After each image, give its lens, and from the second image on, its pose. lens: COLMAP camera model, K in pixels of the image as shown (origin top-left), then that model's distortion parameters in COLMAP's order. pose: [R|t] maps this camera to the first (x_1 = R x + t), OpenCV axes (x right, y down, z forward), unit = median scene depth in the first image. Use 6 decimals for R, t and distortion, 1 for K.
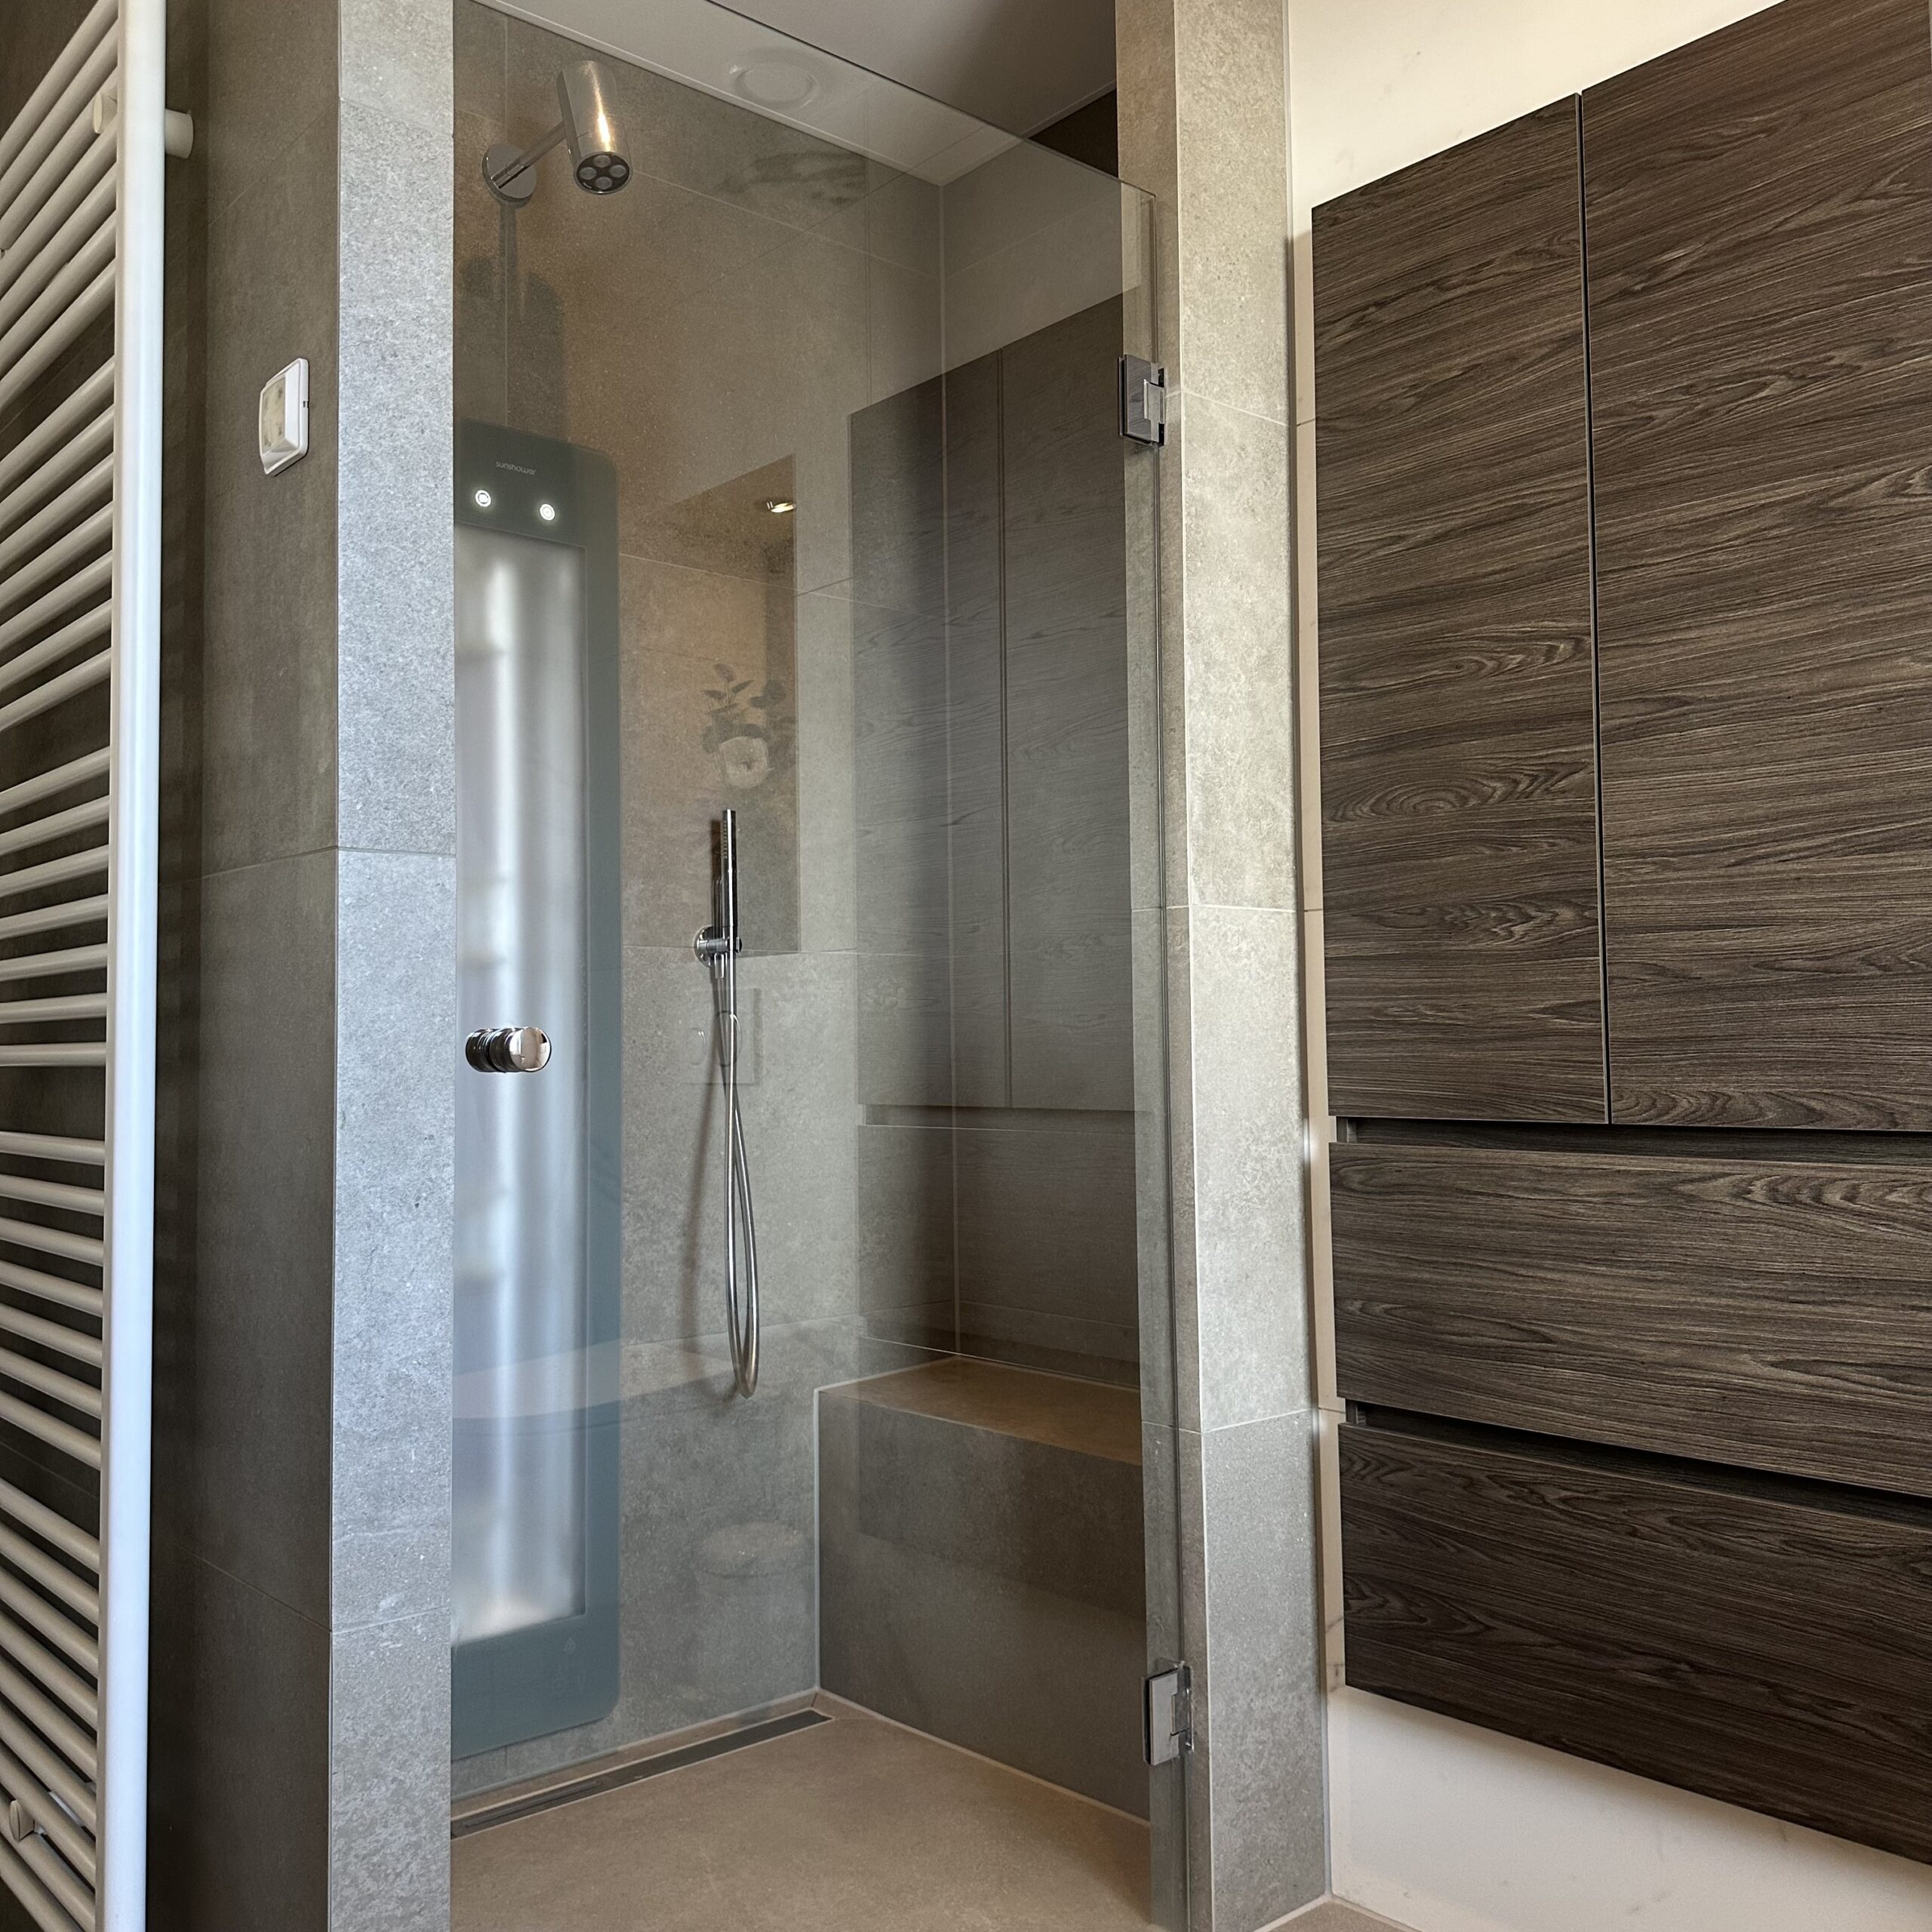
lens RADIAL K [[1790.3, 0, 966.0], [0, 1790.3, 966.0], [0, 0, 1]] dist [0.141927, -0.304675]
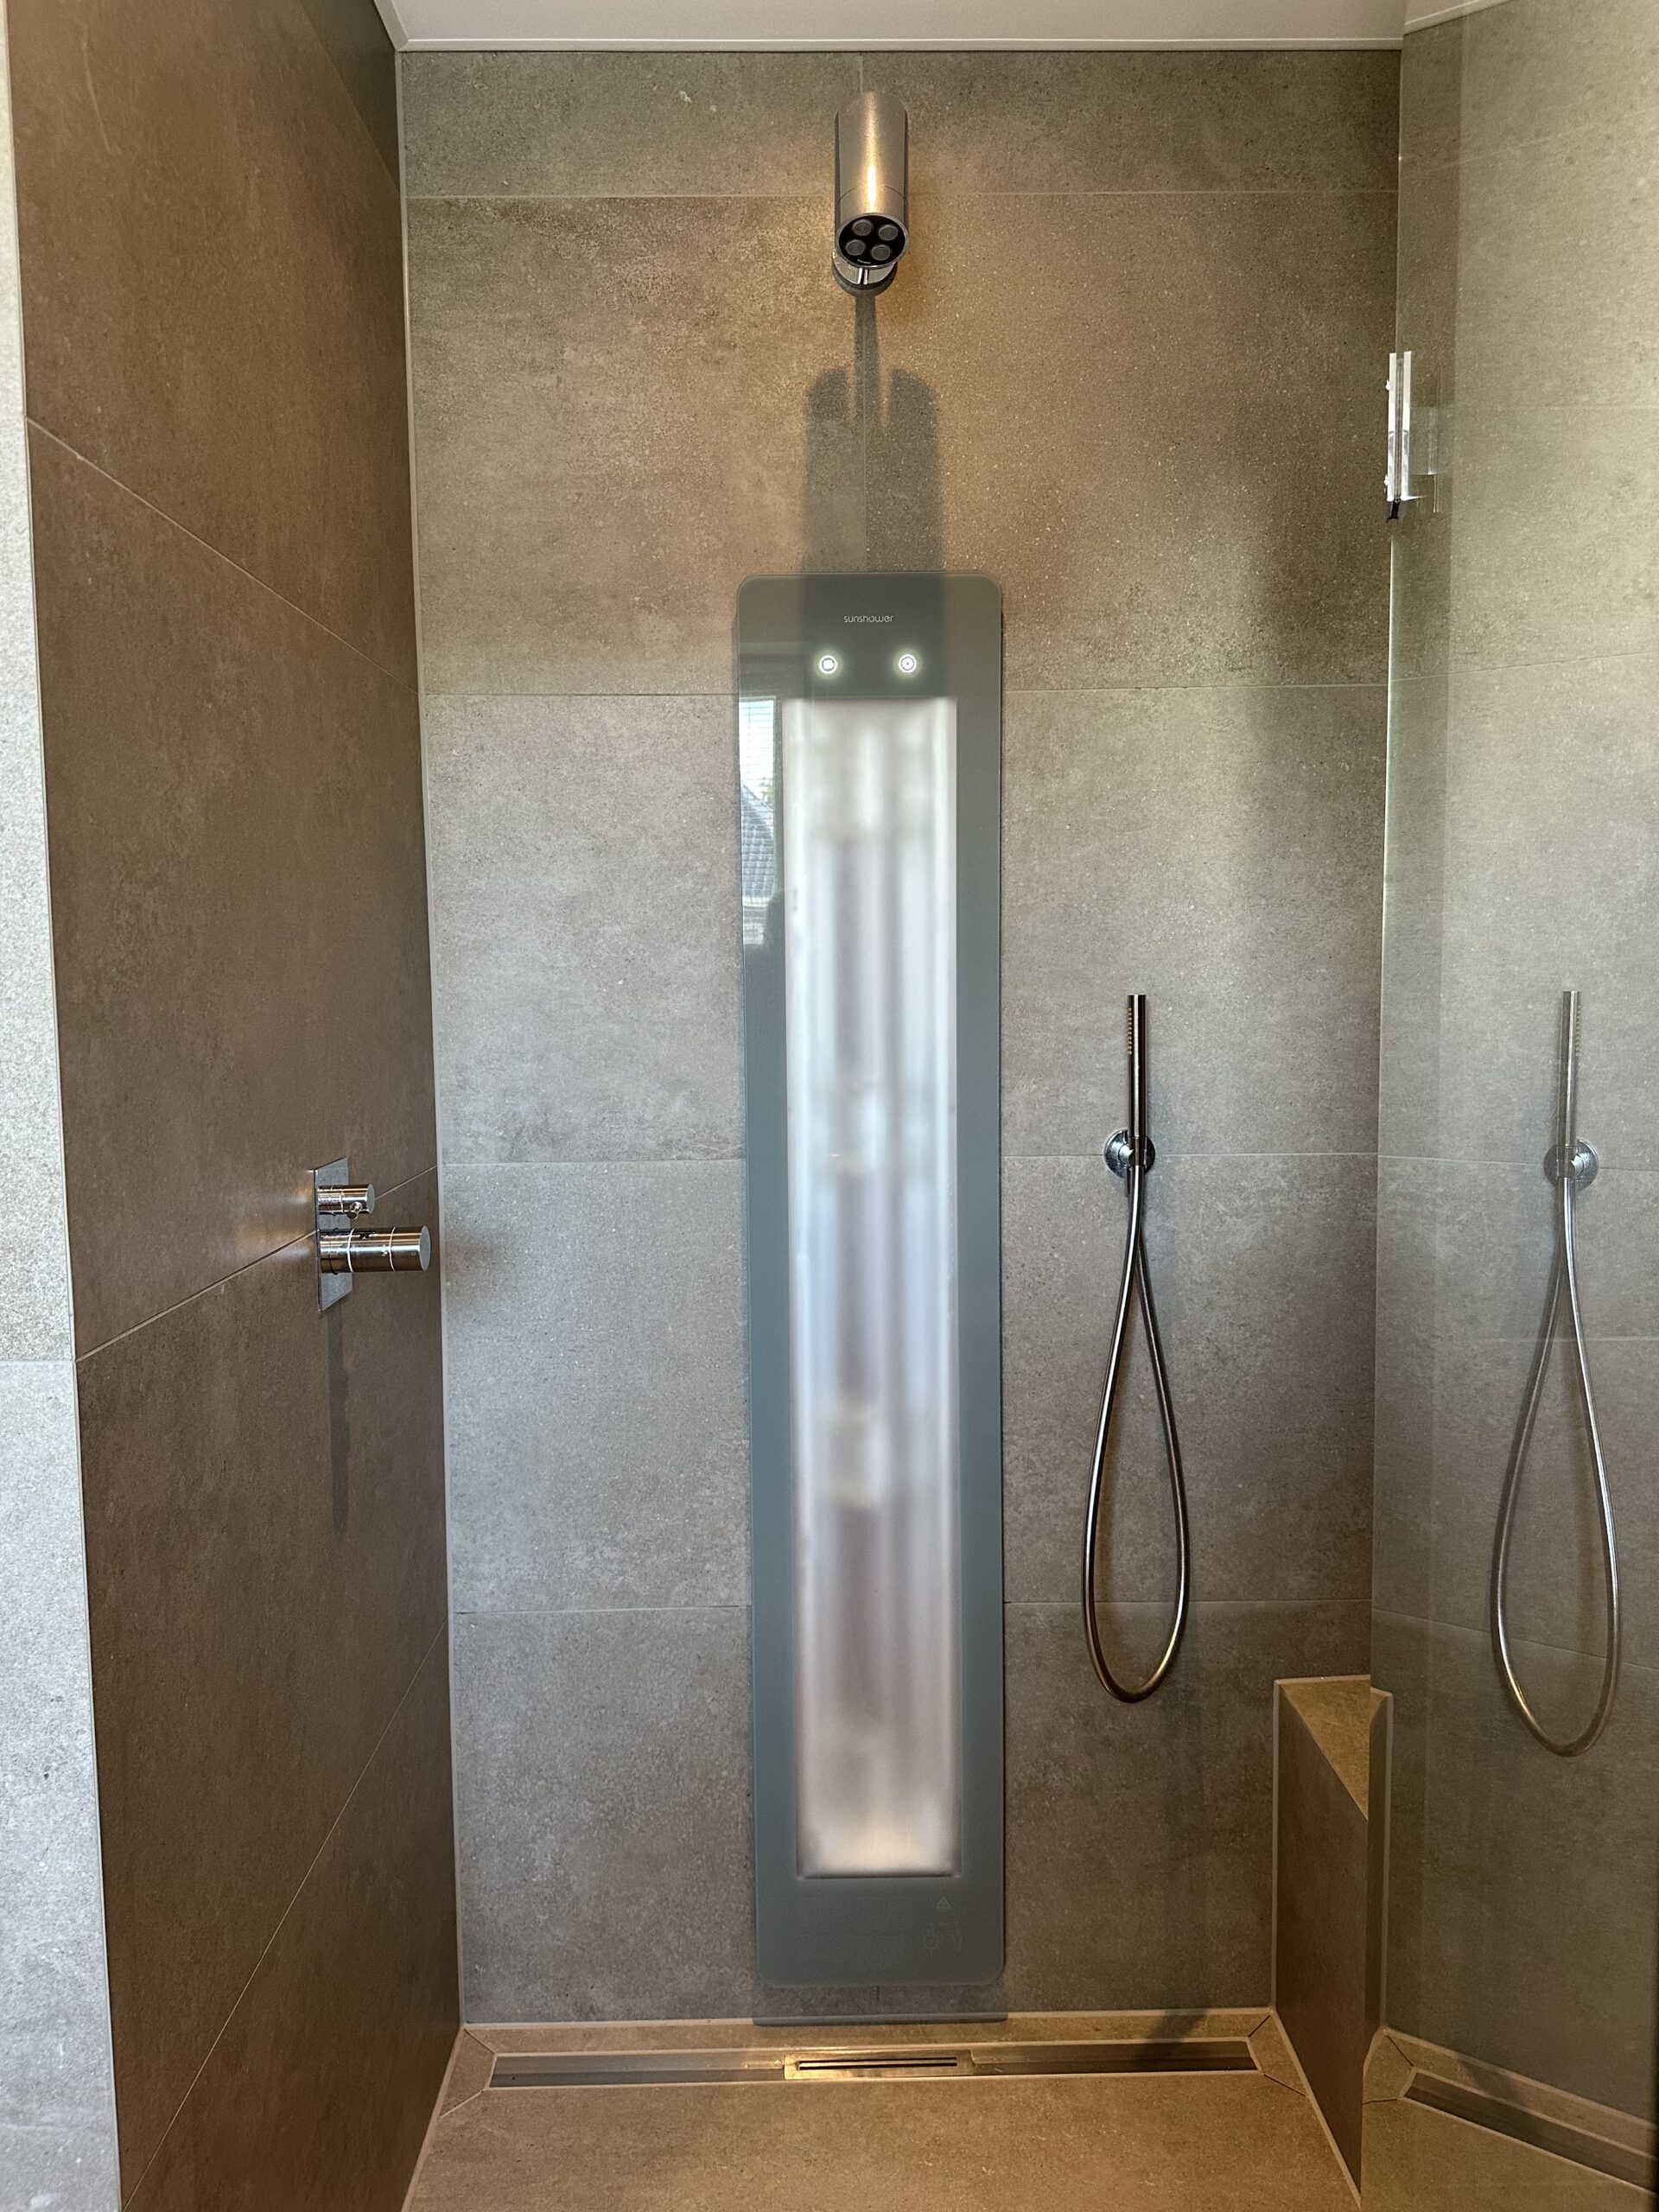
lens RADIAL K [[1557.3, 0, 824.7], [0, 1557.3, 1093.2], [0, 0, 1]] dist [0.009428, -0.018410]
pose [[0.757999, 0.059441, -0.649542, 0.237163], [0.031670, 0.991310, 0.127675, -0.148027], [0.651487, -0.117348, 0.749529, 0.414080]]
